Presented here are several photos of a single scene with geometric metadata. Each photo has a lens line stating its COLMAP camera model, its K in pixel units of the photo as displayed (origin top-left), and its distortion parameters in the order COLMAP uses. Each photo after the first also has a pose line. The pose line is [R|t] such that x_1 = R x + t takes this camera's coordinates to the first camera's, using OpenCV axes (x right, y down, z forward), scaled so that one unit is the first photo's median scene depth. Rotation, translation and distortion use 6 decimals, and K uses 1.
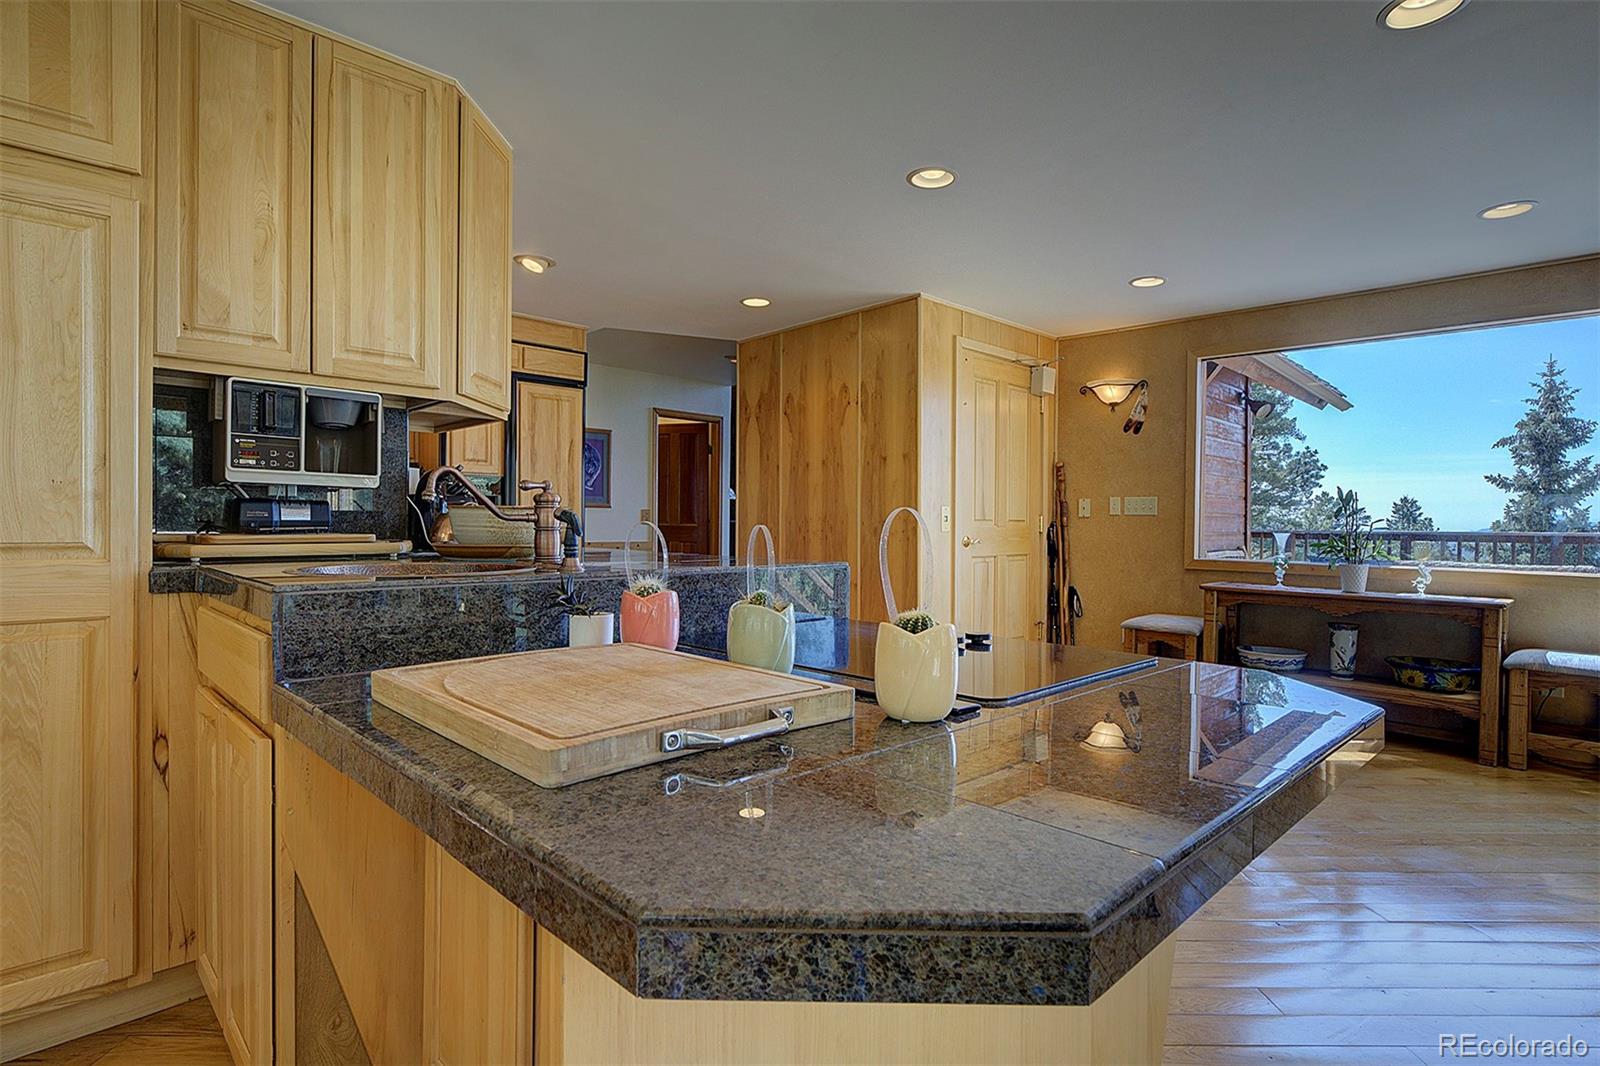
lens RADIAL K [[828.1, 0, 767.3], [0, 828.1, 536.4], [0, 0, 1]] dist [-0.007406, 0.000357]
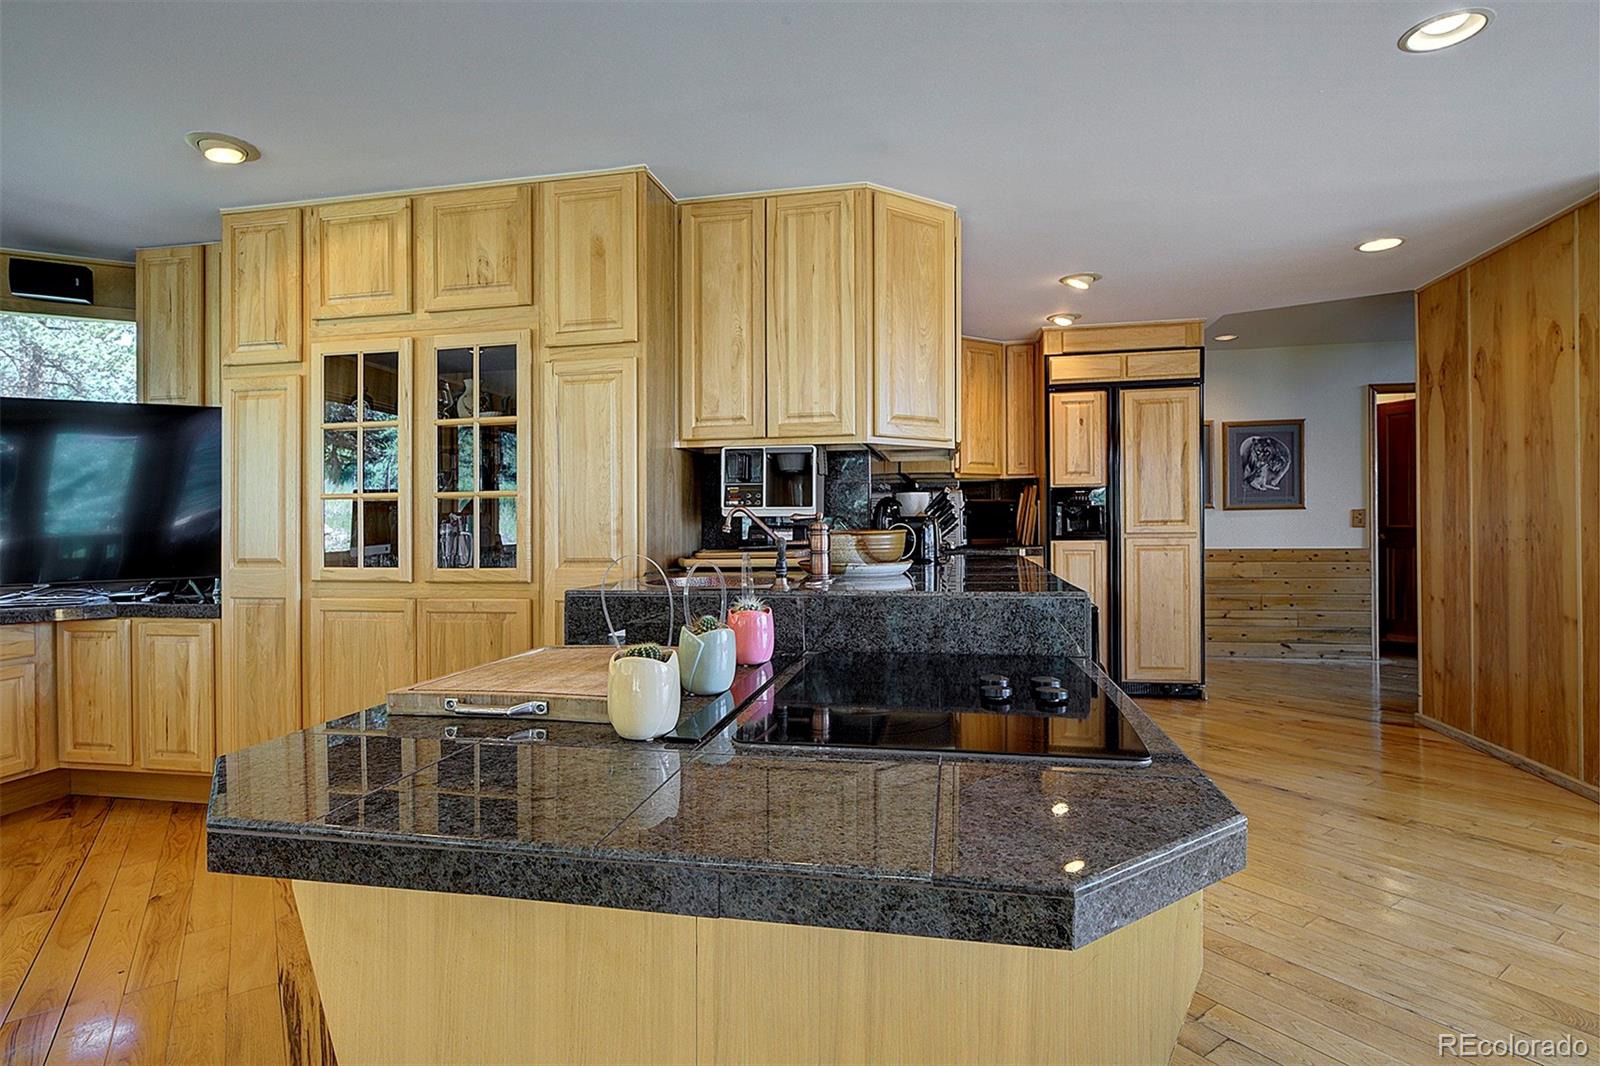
lens RADIAL K [[828.1, 0, 835.3], [0, 828.1, 521.4], [0, 0, 1]] dist [-0.007406, 0.000357]
pose [[0.561795, -0.014692, -0.827146, 0.627911], [0.005621, 0.999887, -0.013943, -0.030809], [0.827258, 0.003184, 0.561814, 0.277869]]
